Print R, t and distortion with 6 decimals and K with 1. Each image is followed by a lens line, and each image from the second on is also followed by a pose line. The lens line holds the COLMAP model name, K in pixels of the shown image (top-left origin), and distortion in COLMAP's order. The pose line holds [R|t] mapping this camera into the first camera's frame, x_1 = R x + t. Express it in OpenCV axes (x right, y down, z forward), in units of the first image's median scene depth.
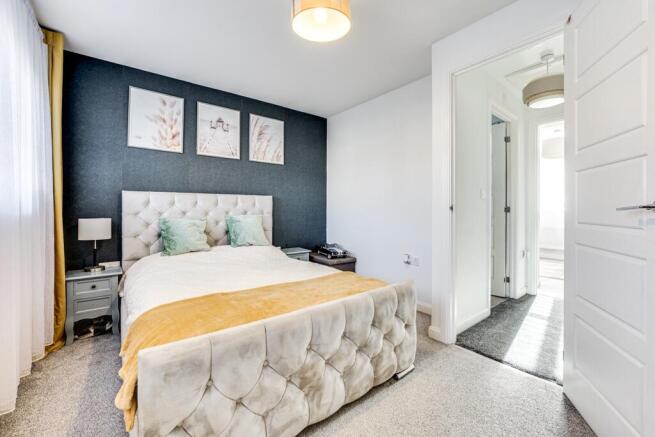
lens RADIAL K [[277.5, 0, 327.9], [0, 277.5, 213.6], [0, 0, 1]] dist [-0.000014, 0.000126]
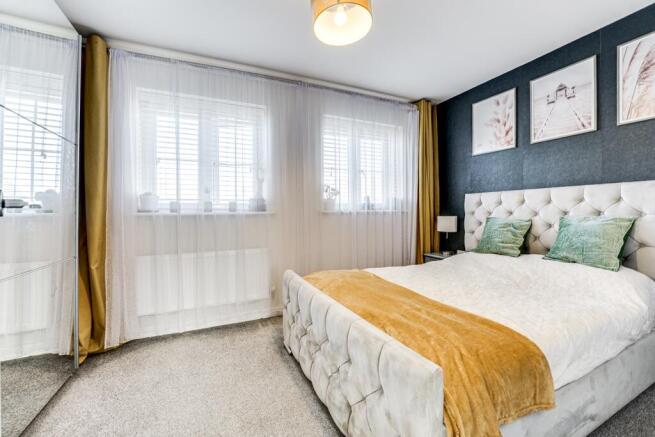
lens RADIAL K [[277.5, 0, 327.9], [0, 277.5, 213.6], [0, 0, 1]] dist [-0.000014, 0.000126]
pose [[-0.243490, 0.009394, -0.969858, 0.523116], [-0.001809, 0.999947, 0.010140, -0.007279], [0.969902, 0.004223, -0.243461, 0.626681]]
